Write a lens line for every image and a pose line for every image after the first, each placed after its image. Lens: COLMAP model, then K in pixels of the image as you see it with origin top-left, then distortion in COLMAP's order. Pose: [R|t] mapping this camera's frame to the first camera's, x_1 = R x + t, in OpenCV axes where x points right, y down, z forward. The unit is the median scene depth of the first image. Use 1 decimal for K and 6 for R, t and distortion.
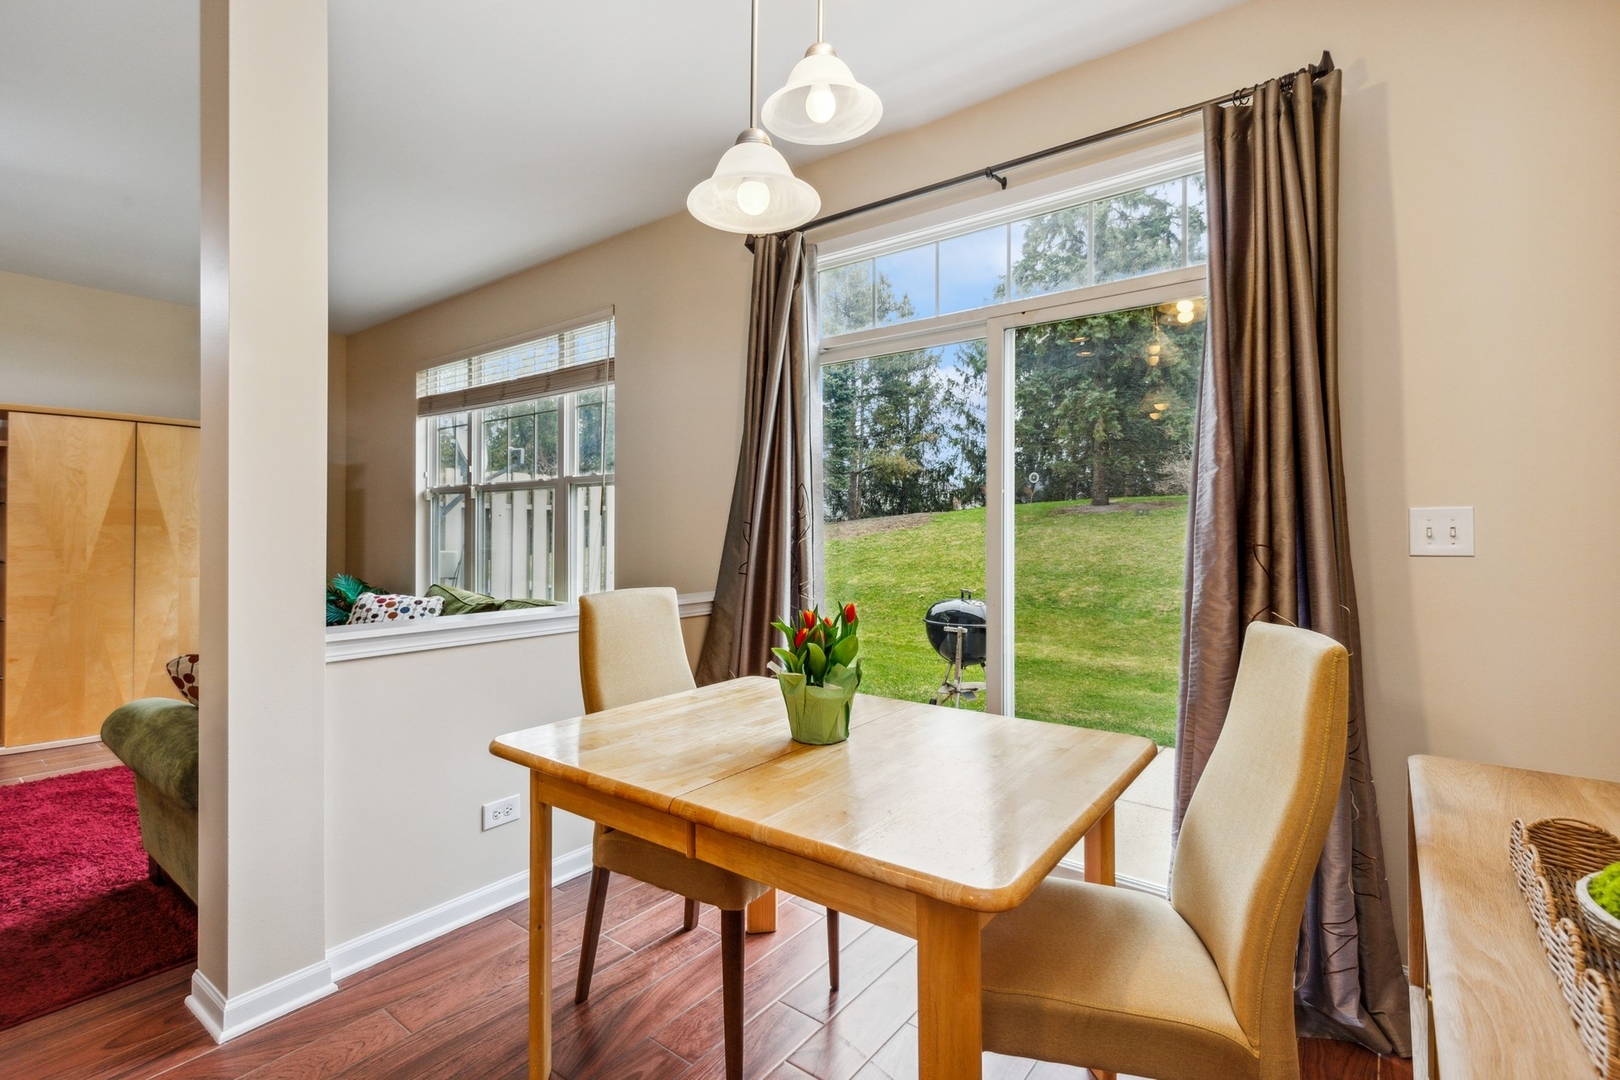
lens RADIAL K [[749.5, 0, 809.6], [0, 749.5, 548.1], [0, 0, 1]] dist [0.003242, 0.000254]
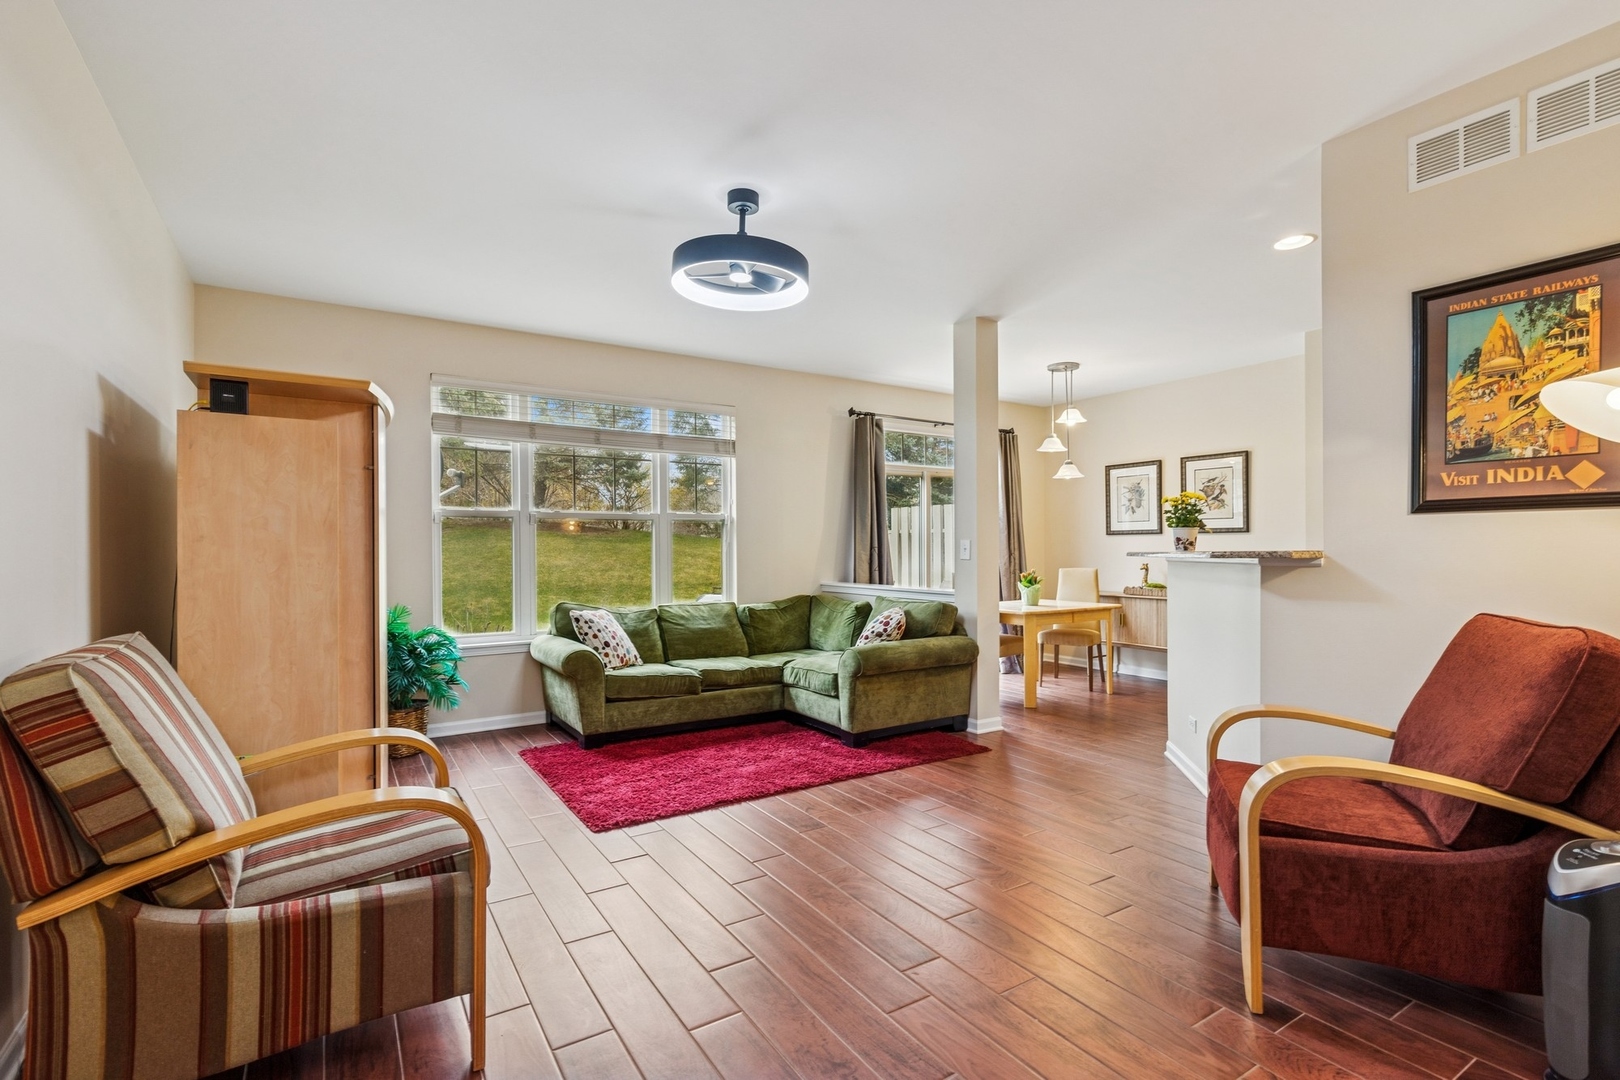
lens RADIAL K [[749.5, 0, 809.6], [0, 749.5, 548.1], [0, 0, 1]] dist [0.003242, 0.000254]
pose [[0.341019, -0.007440, 0.940027, -2.573182], [0.027612, 0.999616, -0.002105, -0.040396], [-0.939651, 0.026674, 0.341094, 0.519437]]
